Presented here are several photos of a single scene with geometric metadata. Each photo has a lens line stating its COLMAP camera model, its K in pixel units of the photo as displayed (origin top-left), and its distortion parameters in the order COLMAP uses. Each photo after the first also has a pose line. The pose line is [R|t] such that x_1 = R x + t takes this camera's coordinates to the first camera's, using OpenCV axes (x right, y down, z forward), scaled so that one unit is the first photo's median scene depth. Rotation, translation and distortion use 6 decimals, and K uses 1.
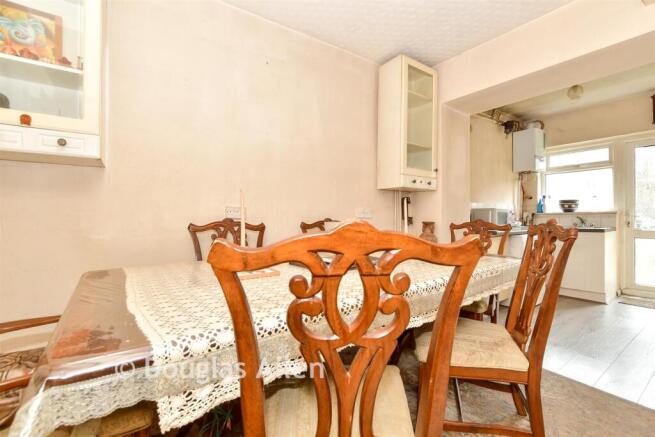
lens RADIAL K [[289.3, 0, 327.5], [0, 289.3, 218.5], [0, 0, 1]] dist [-0.033850, 0.000000]
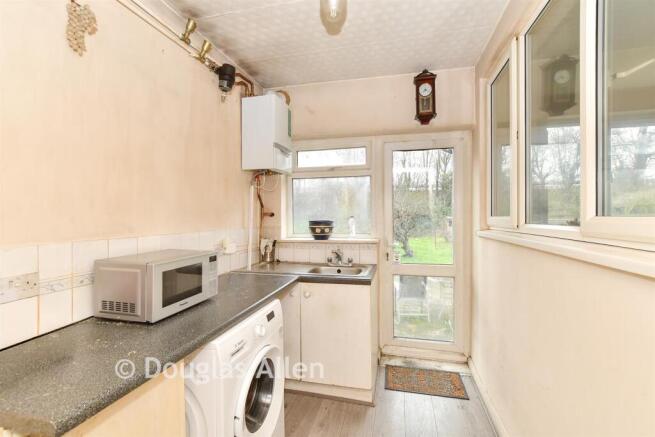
lens RADIAL K [[289.3, 0, 327.5], [0, 289.3, 218.5], [0, 0, 1]] dist [-0.033850, 0.000000]
pose [[0.751732, -0.009169, 0.659405, 0.416428], [0.008752, 0.999954, 0.003927, -0.069554], [-0.659411, 0.002819, 0.751778, 0.478028]]
